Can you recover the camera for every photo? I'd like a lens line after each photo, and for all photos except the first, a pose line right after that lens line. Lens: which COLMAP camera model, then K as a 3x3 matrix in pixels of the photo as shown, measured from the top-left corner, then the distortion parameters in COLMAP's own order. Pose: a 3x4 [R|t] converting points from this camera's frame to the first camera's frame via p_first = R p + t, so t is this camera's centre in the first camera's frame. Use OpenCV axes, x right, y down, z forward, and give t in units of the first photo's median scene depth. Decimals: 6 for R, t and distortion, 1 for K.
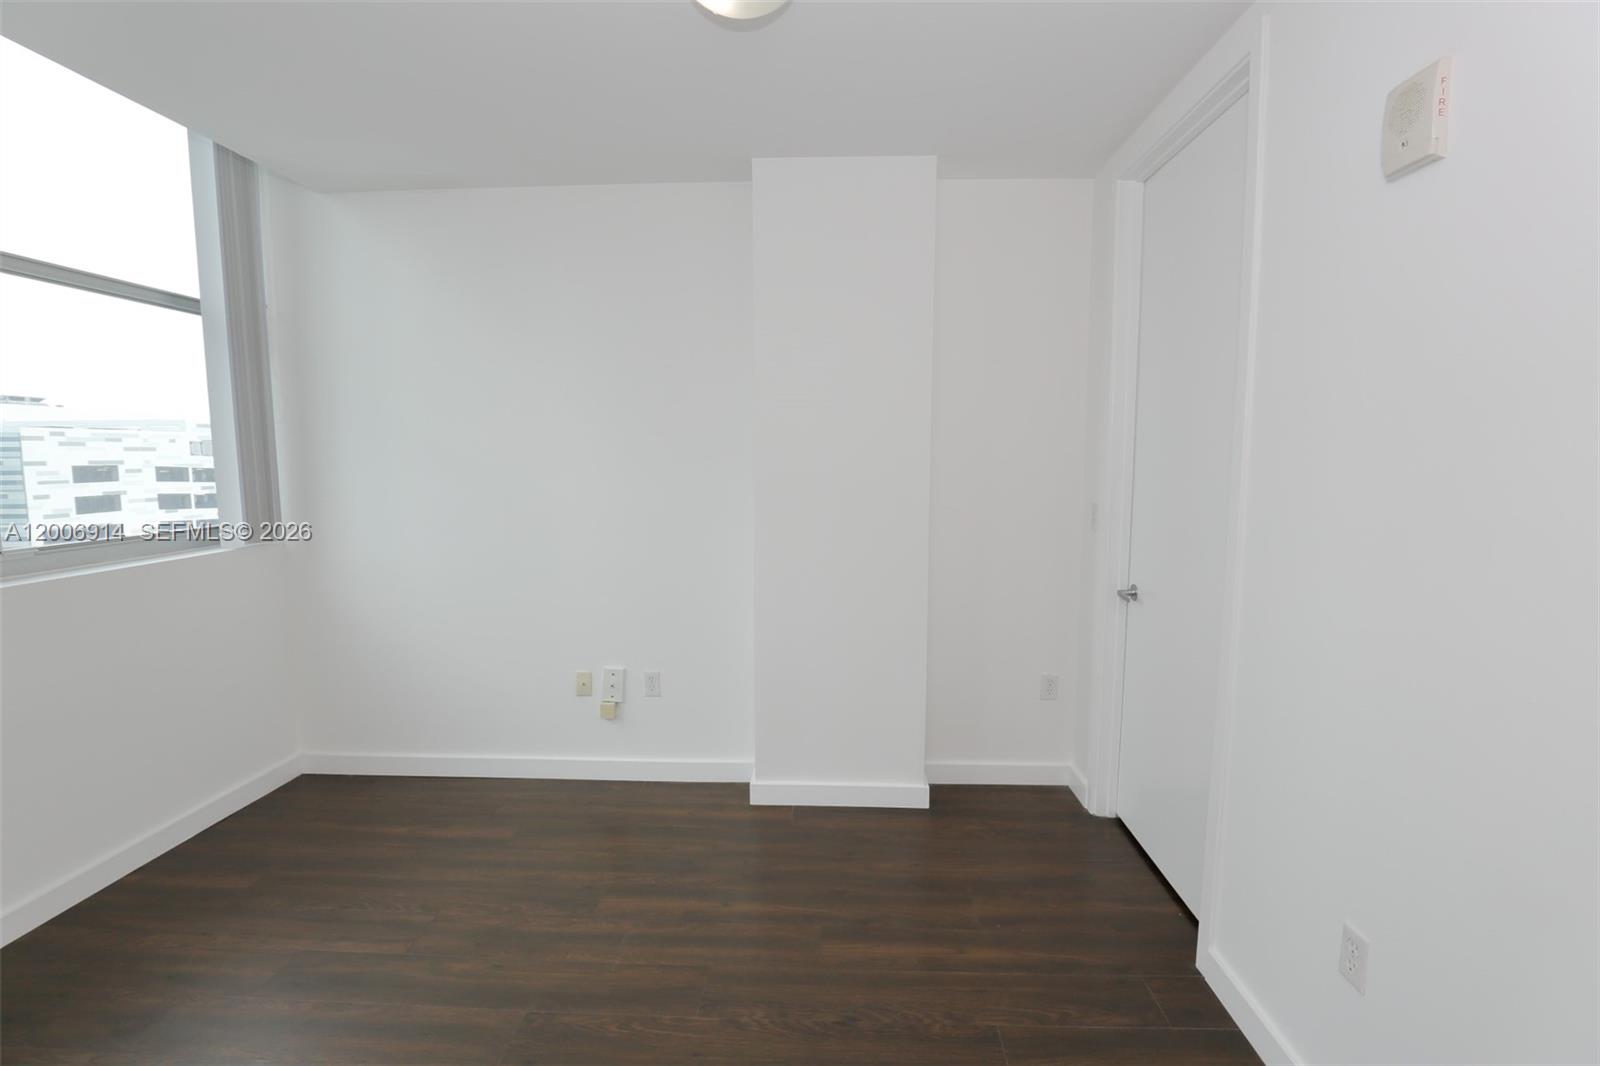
lens RADIAL K [[727.3, 0, 810.9], [0, 727.3, 531.6], [0, 0, 1]] dist [-0.028760, 0.000315]
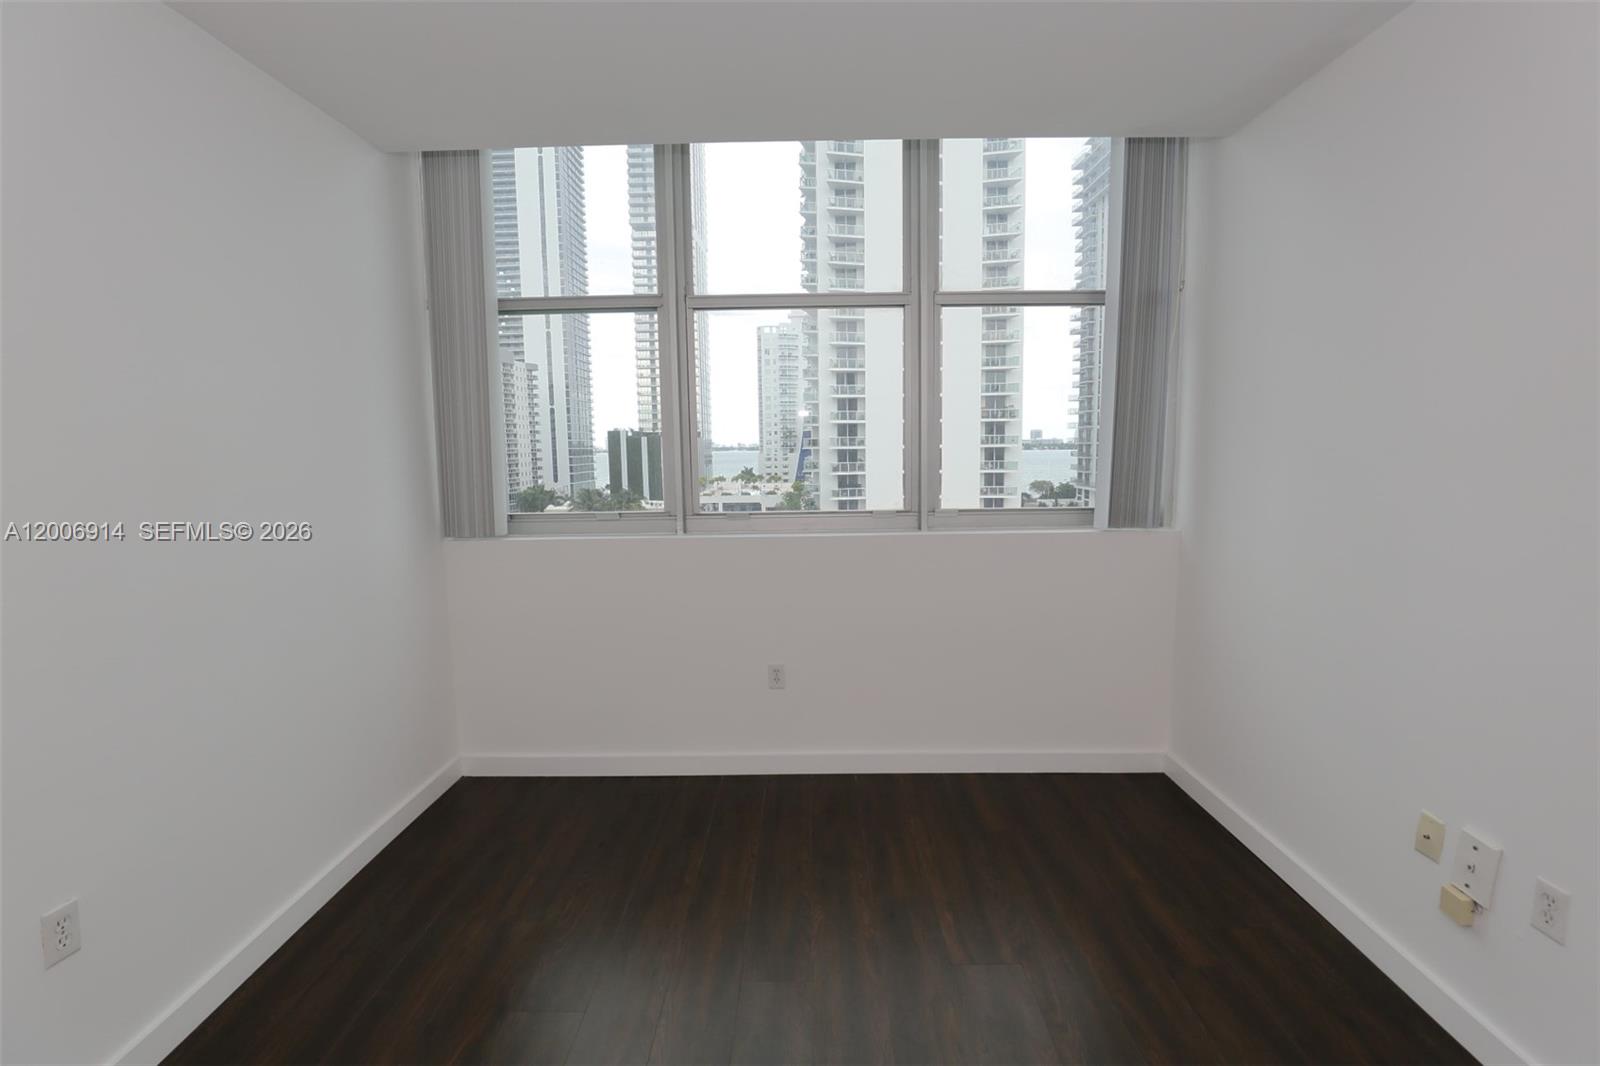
lens RADIAL K [[727.3, 0, 810.9], [0, 727.3, 531.6], [0, 0, 1]] dist [-0.028760, 0.000315]
pose [[0.037502, 0.118043, -0.992300, 0.222249], [-0.091712, 0.989214, 0.114210, -0.055833], [0.995079, 0.086723, 0.047923, 0.514290]]
